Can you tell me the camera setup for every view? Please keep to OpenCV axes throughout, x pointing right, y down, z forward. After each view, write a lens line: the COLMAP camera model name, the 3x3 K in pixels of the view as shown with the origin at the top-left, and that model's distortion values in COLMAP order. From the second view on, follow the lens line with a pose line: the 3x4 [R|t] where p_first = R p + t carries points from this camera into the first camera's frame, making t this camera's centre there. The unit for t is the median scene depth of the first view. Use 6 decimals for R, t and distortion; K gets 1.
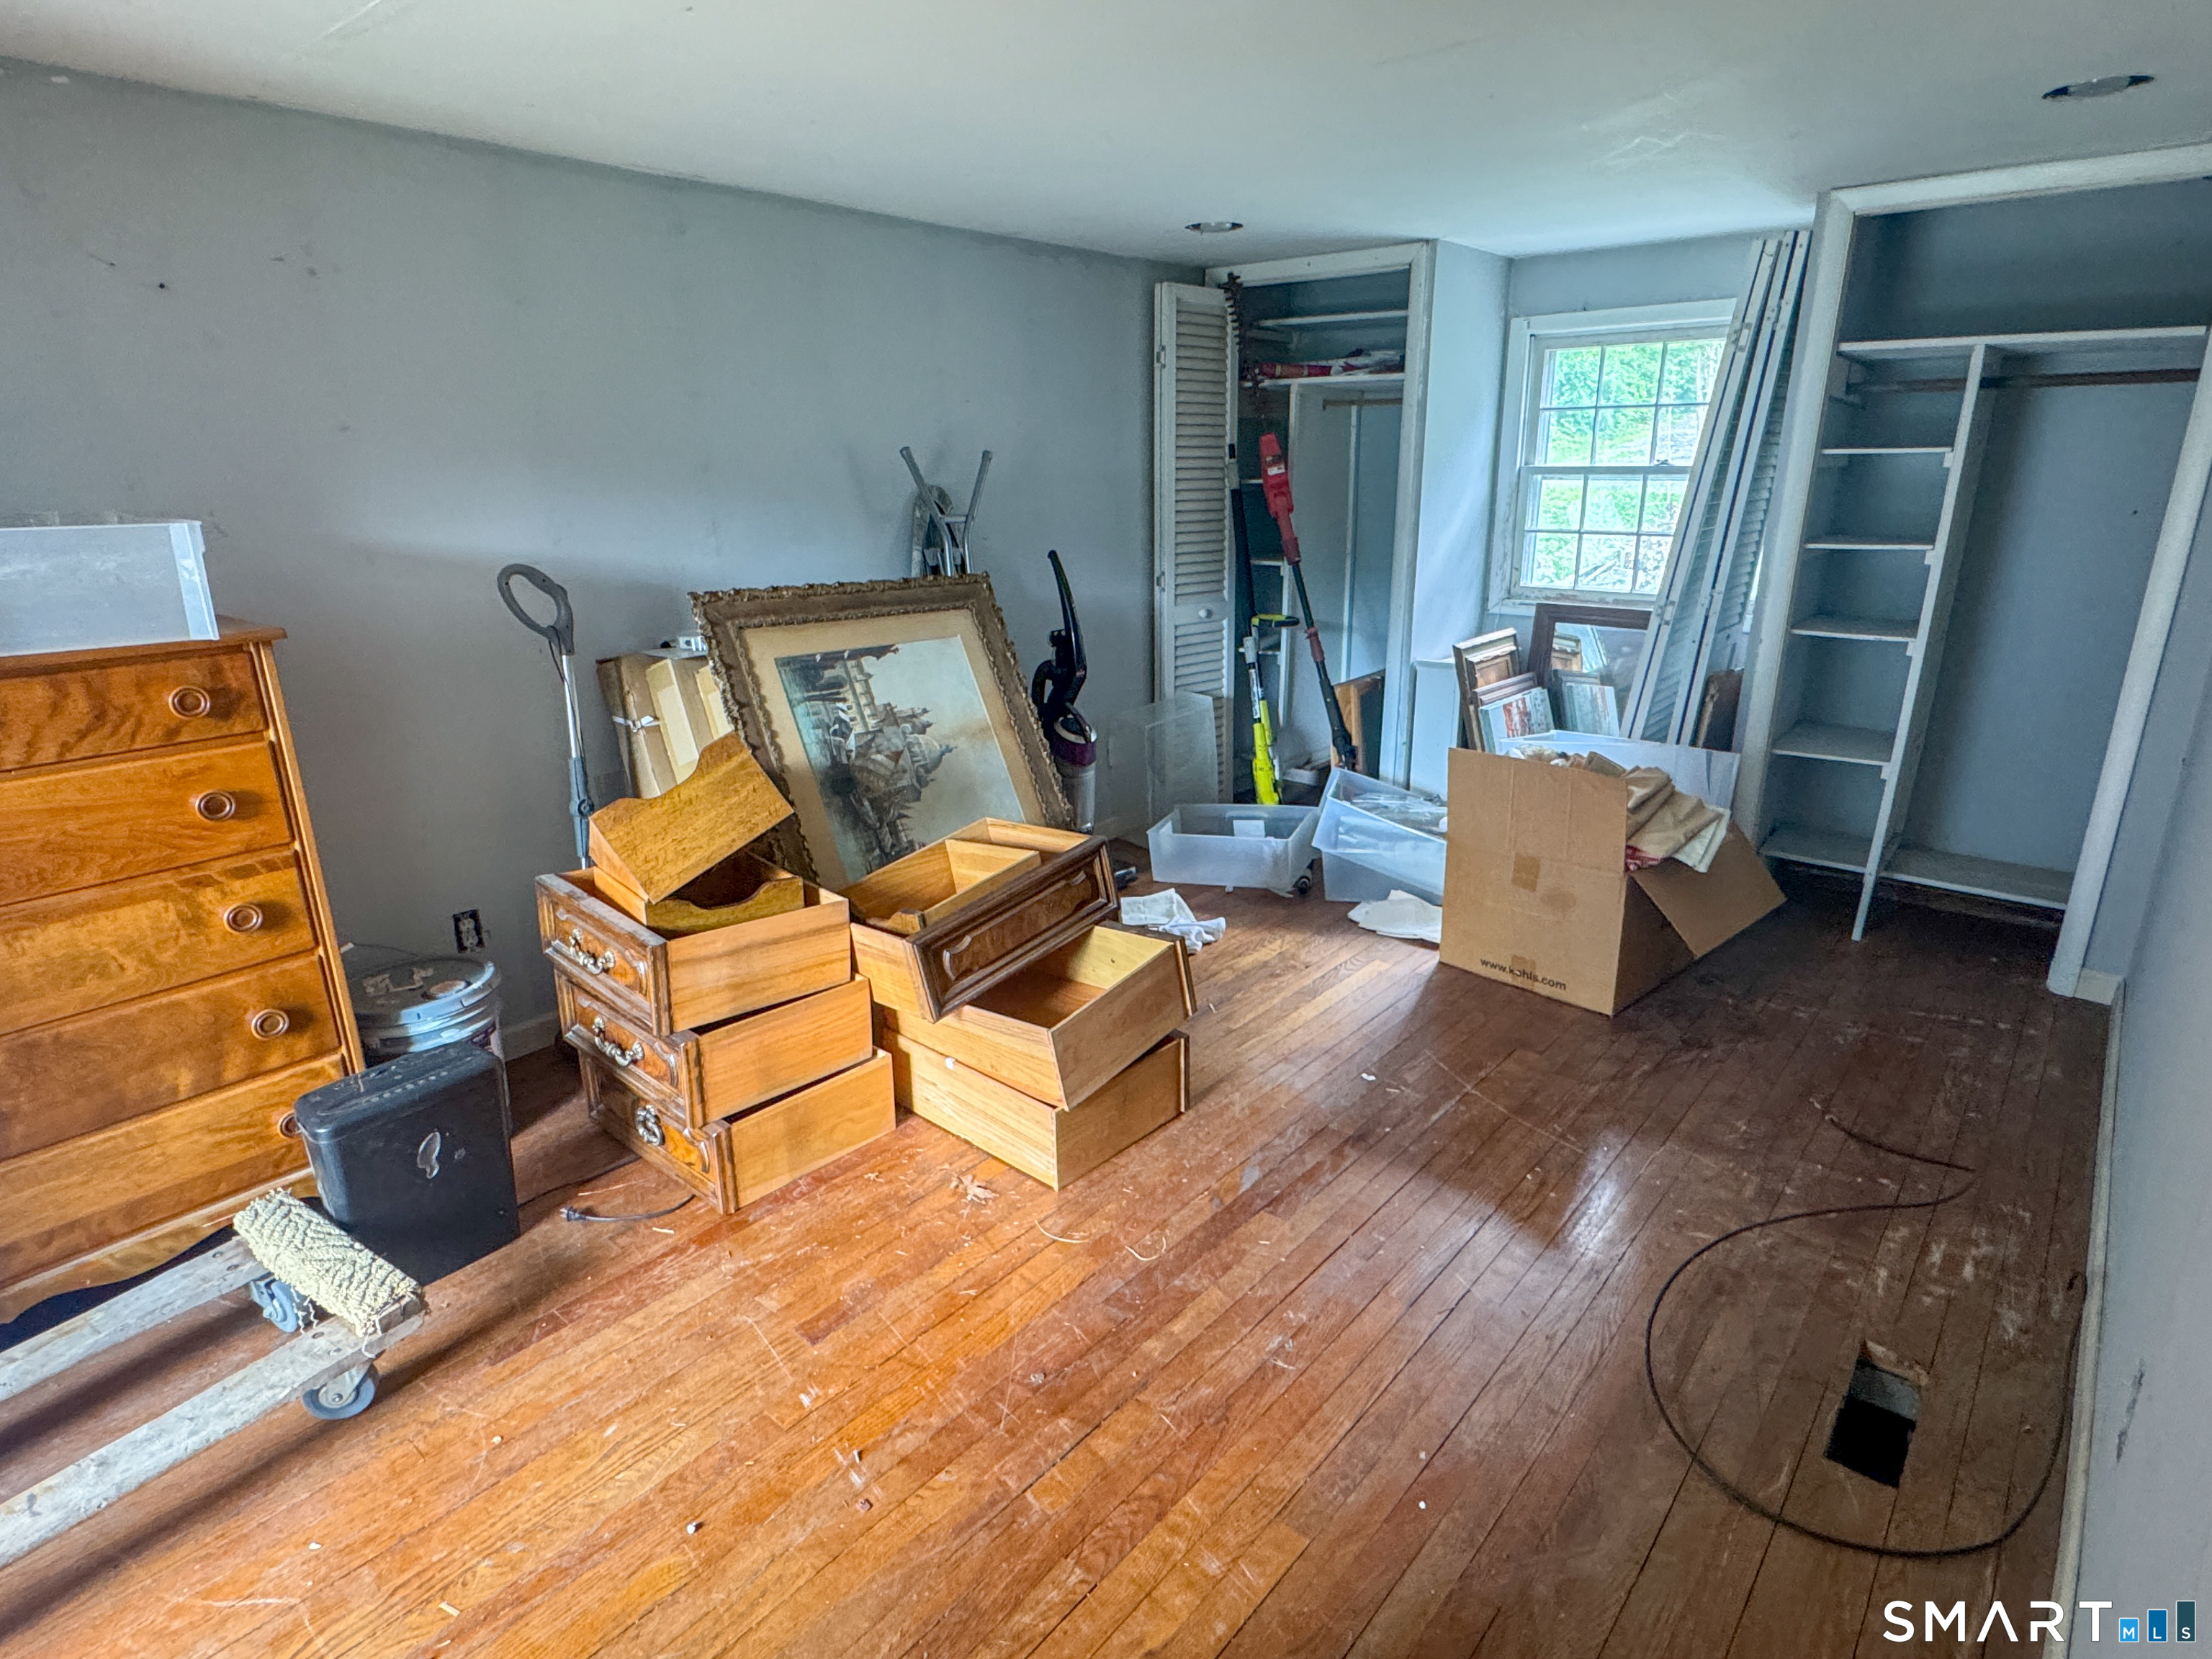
lens RADIAL K [[1194.5, 0, 1113.2], [0, 1194.5, 828.1], [0, 0, 1]] dist [0.001340, -0.001080]
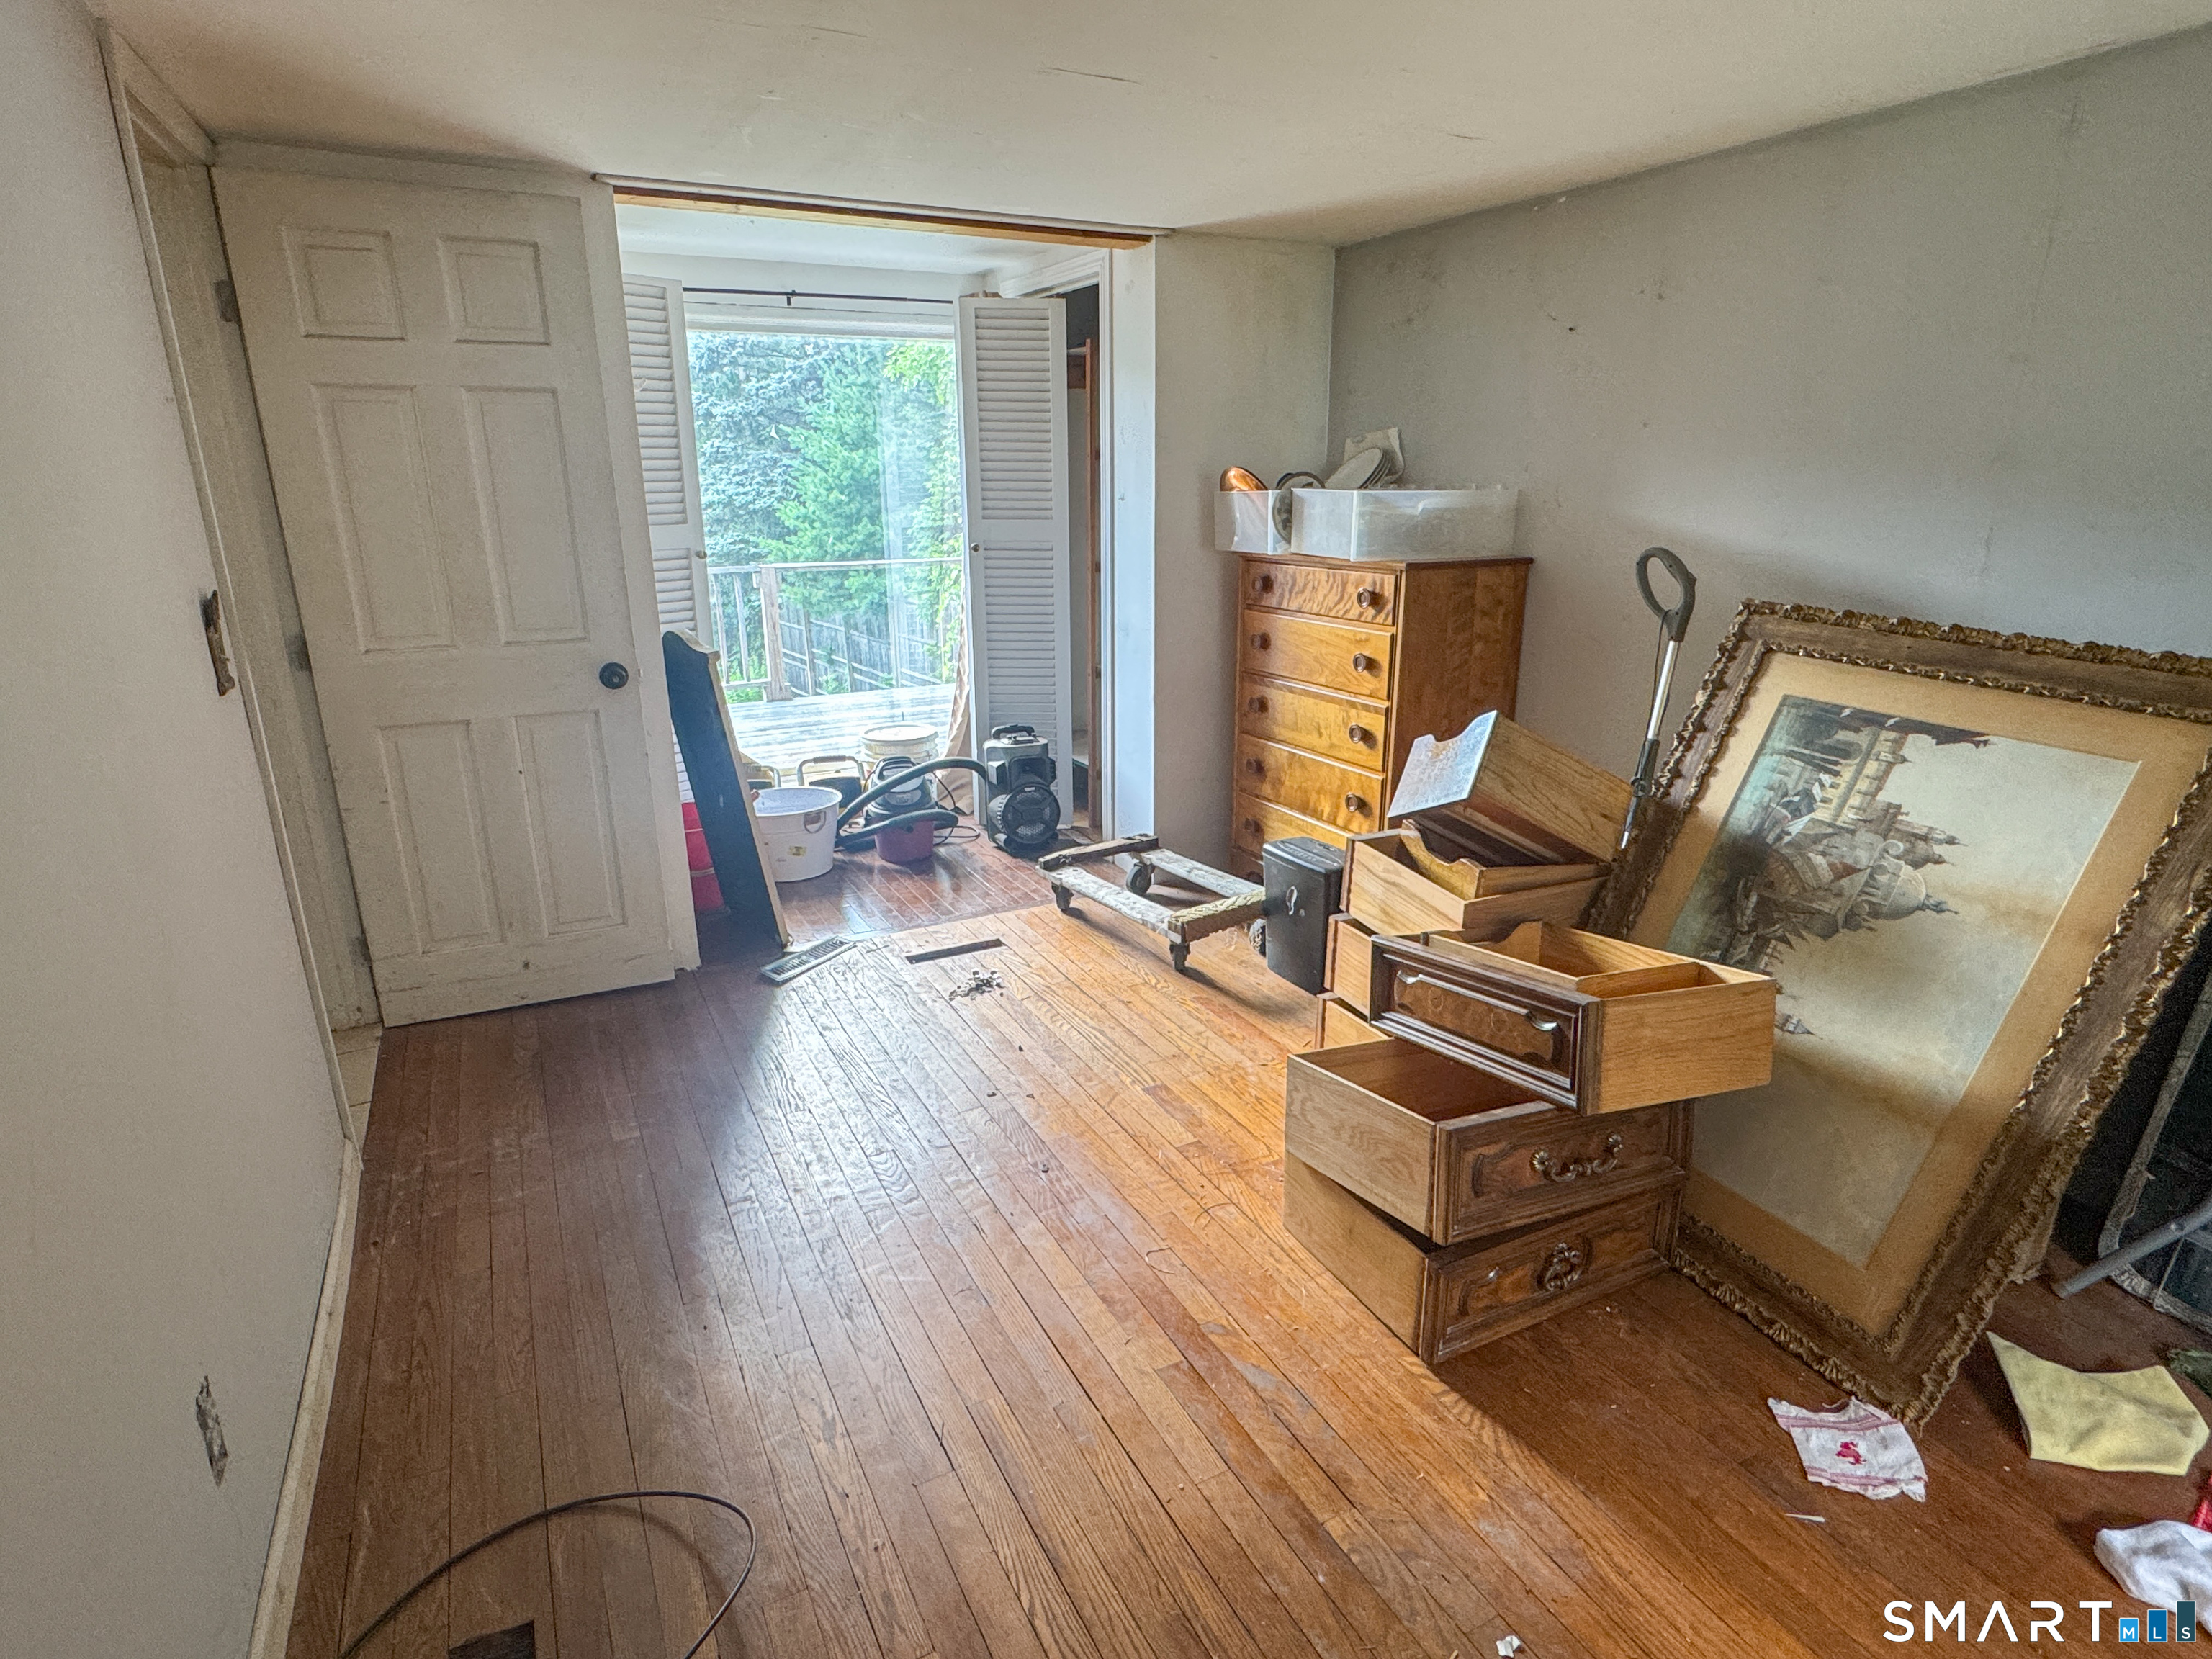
lens RADIAL K [[1194.5, 0, 1110.2], [0, 1194.5, 835.0], [0, 0, 1]] dist [0.001340, -0.001080]
pose [[-0.377568, 0.281441, -0.882175, 0.609128], [-0.265737, 0.879686, 0.394382, -0.247287], [0.887032, 0.383333, -0.257352, 0.810287]]
